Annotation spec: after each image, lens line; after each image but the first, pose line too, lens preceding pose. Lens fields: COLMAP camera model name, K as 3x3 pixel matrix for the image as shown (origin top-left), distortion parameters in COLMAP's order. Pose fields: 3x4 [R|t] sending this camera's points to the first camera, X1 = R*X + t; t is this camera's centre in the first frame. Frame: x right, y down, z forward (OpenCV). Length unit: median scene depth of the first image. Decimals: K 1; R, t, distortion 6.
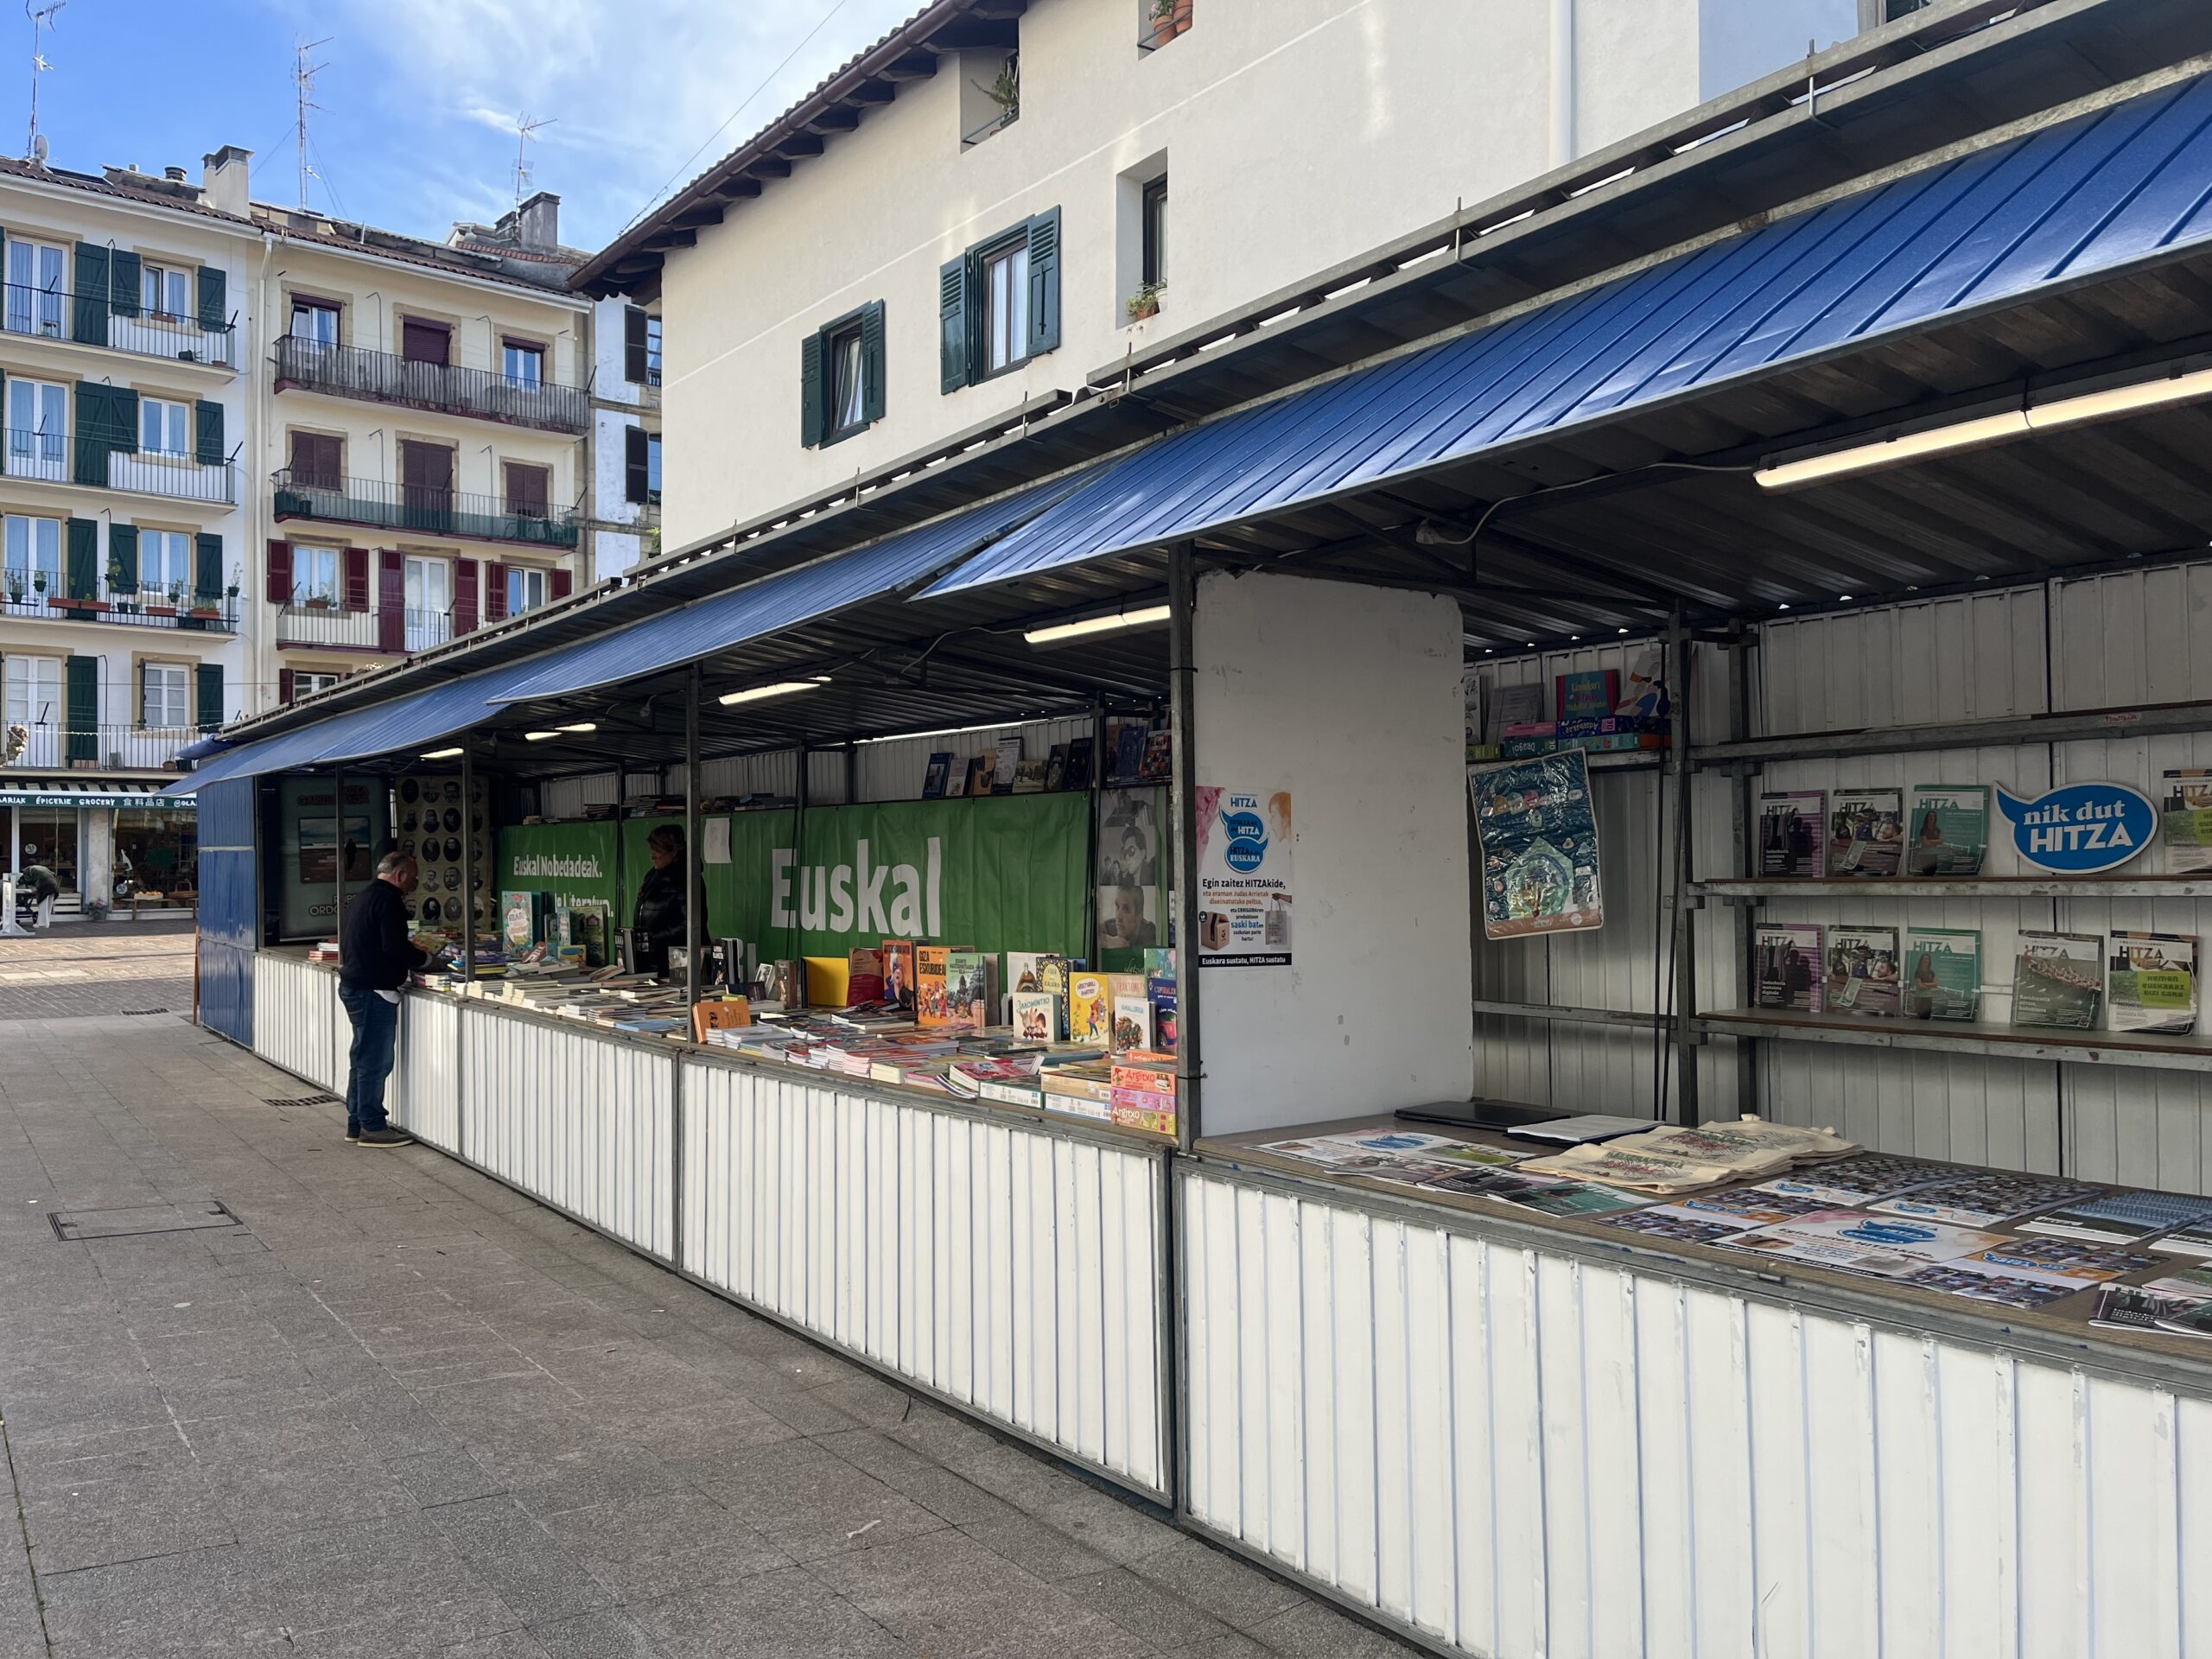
lens RADIAL K [[1660.6, 0, 1117.1], [0, 1660.6, 860.8], [0, 0, 1]] dist [0.074050, -0.088952]
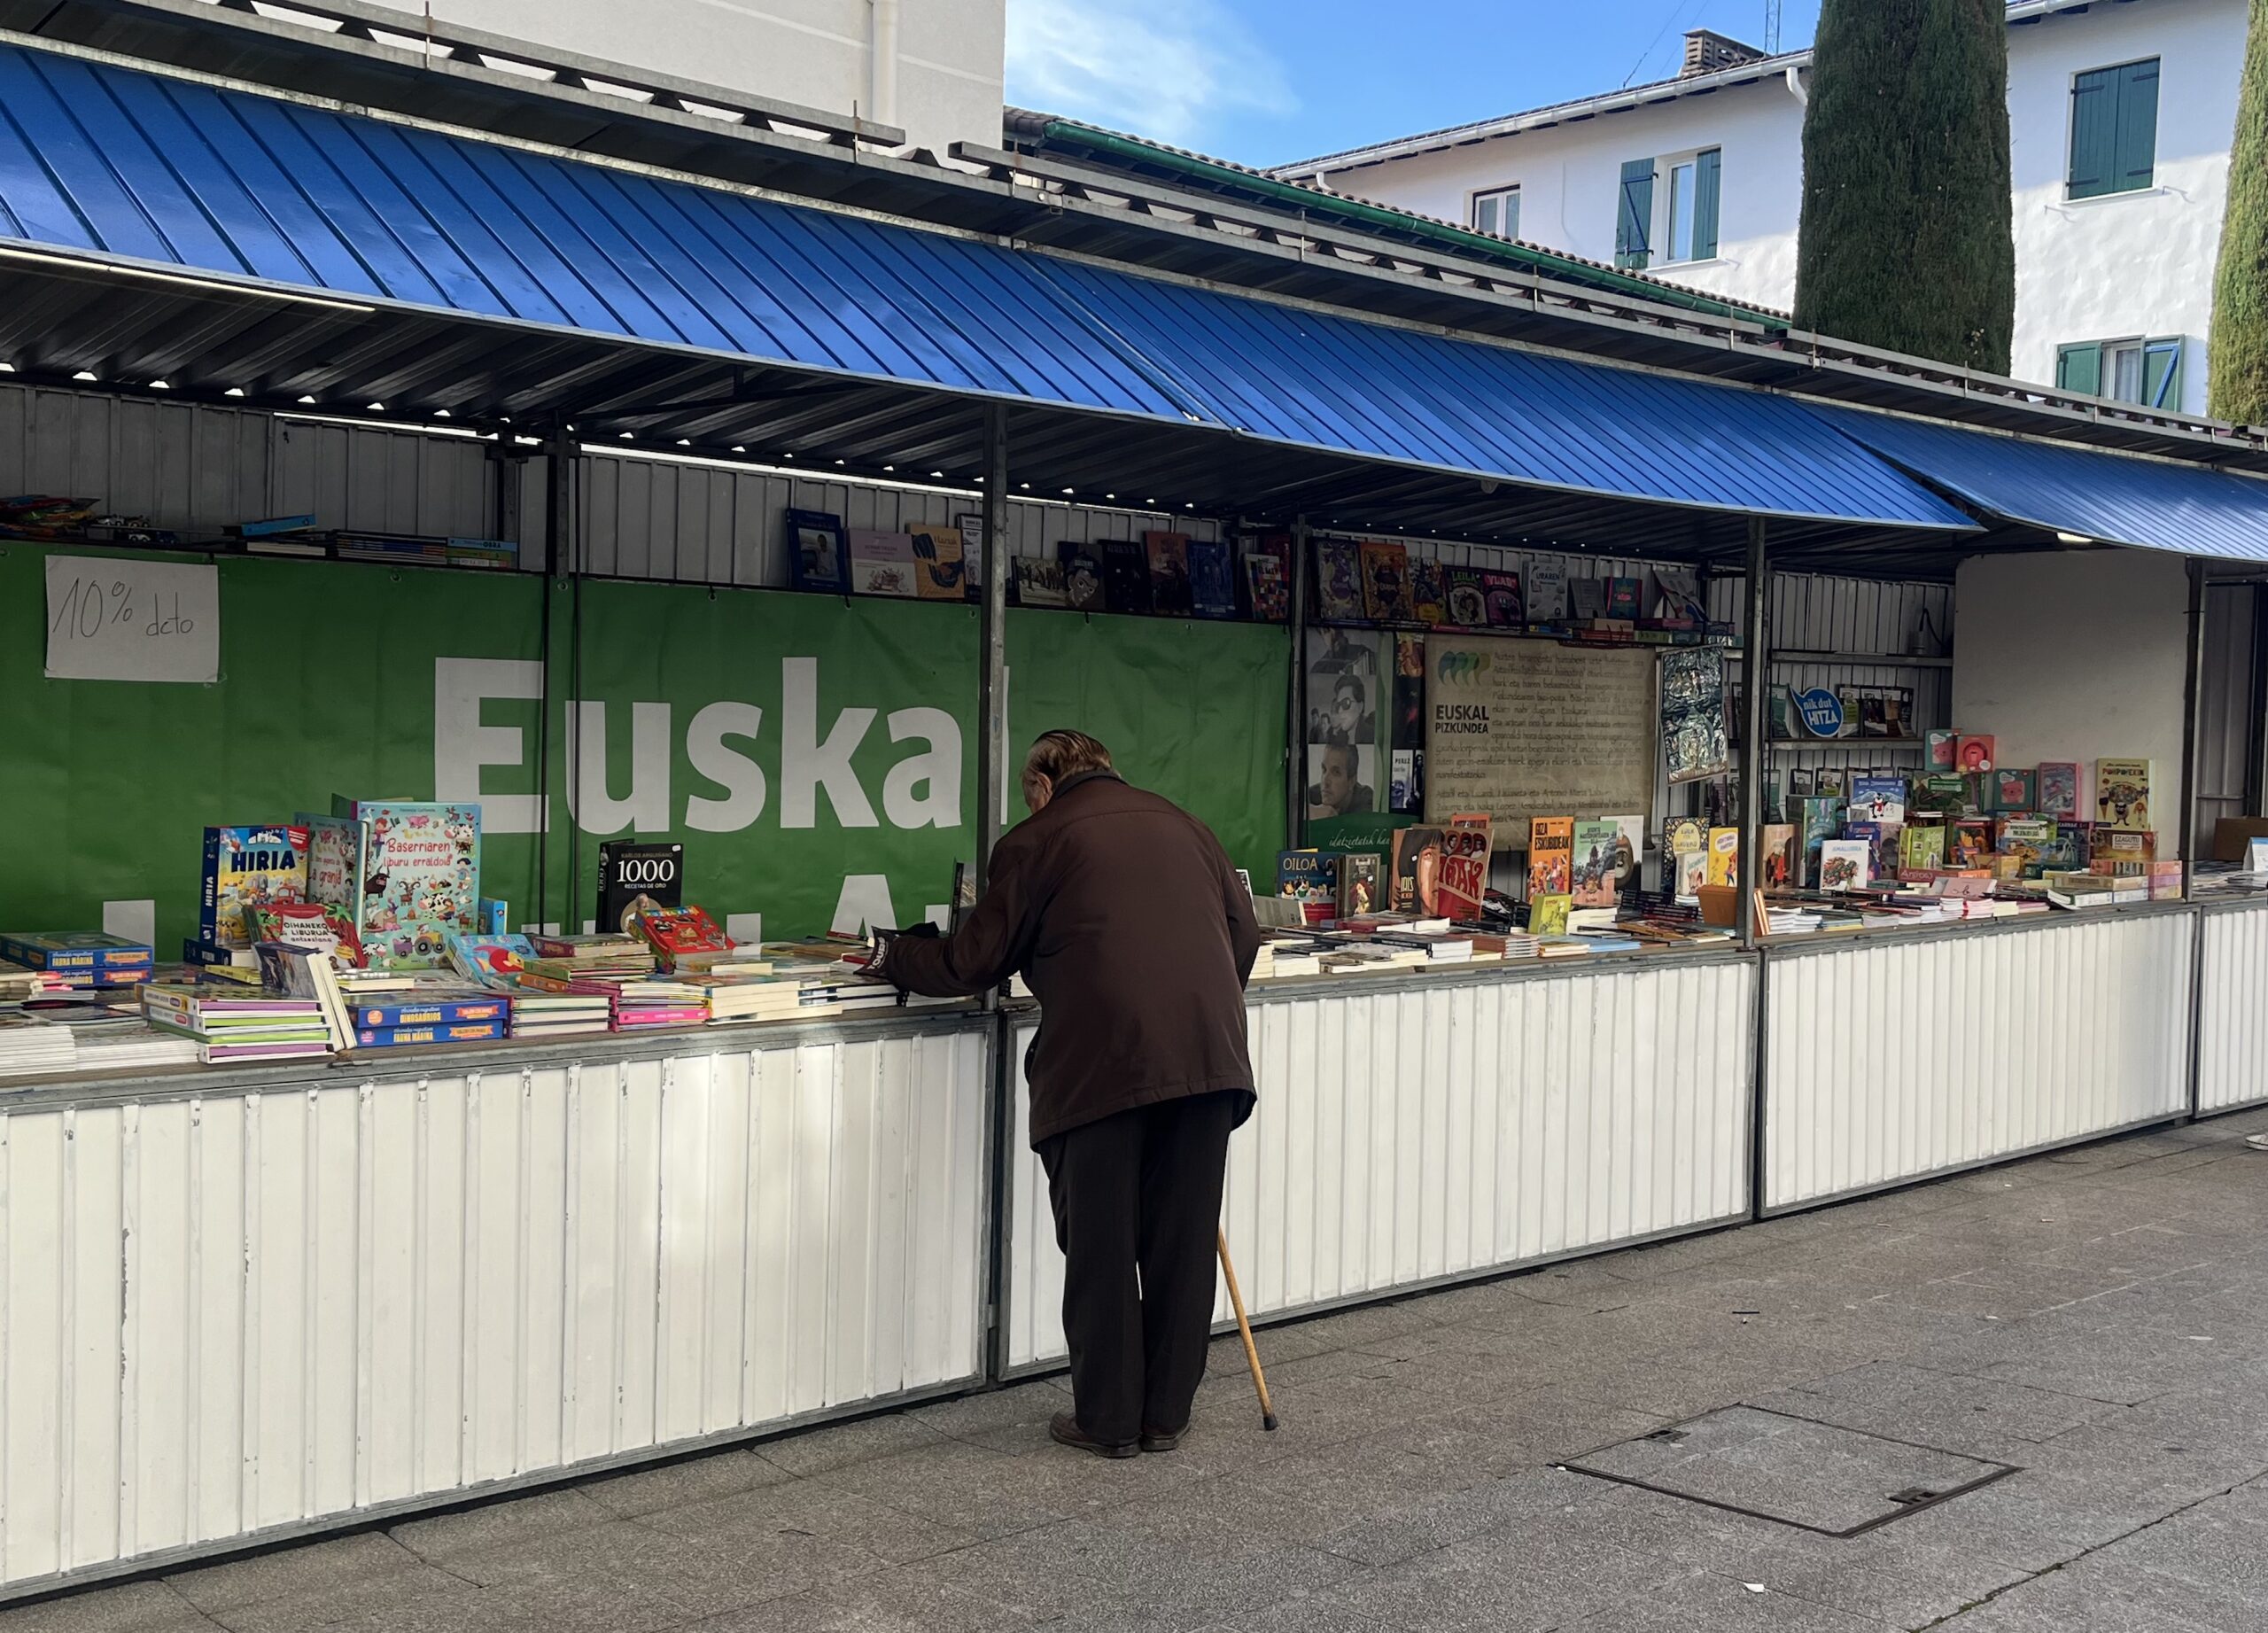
lens RADIAL K [[2363.2, 0, 1125.7], [0, 2363.2, 856.6], [0, 0, 1]] dist [0.144583, -0.378859]
pose [[-0.099074, -0.047760, 0.993933, -1.044492], [-0.017210, 0.998780, 0.046277, 0.016083], [-0.994931, -0.012520, -0.099775, 1.080951]]
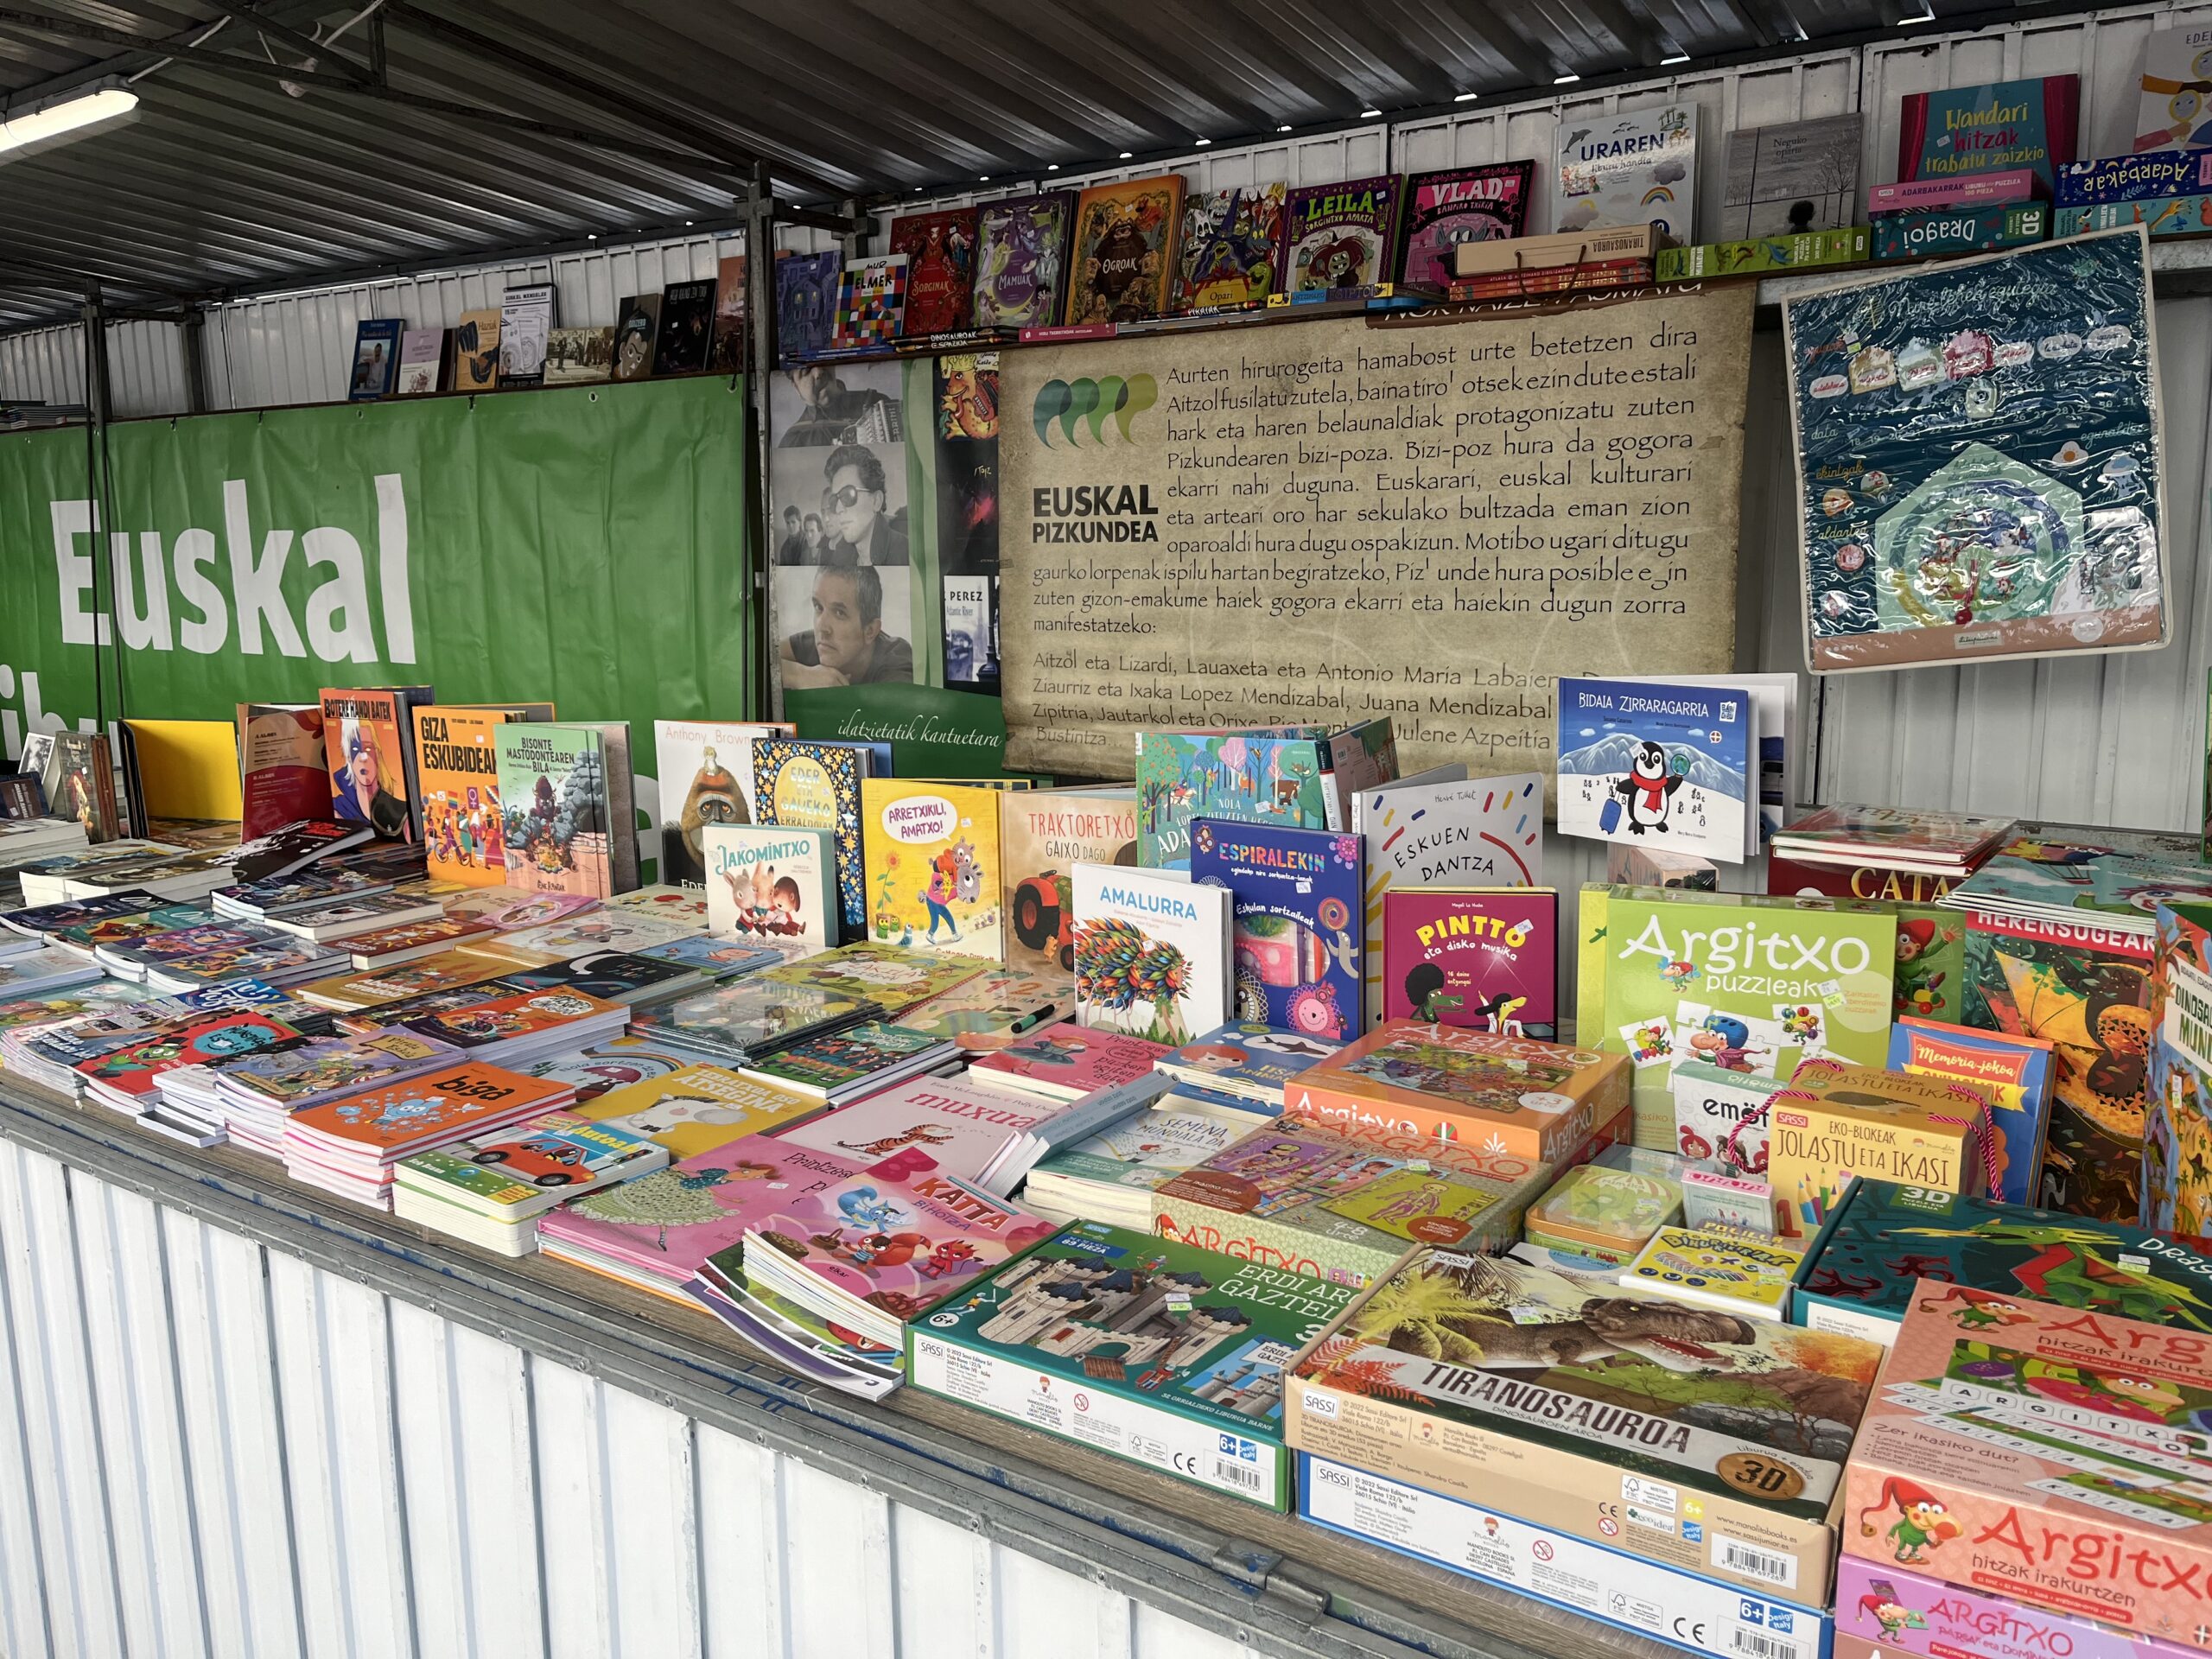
lens RADIAL K [[1657.8, 0, 1106.0], [0, 1657.8, 829.5], [0, 0, 1]] dist [0.071484, -0.095358]
pose [[0.945609, -0.055858, 0.320473, -0.074396], [0.000861, 0.985574, 0.169245, 0.007401], [-0.325303, -0.159764, 0.932016, 0.428882]]
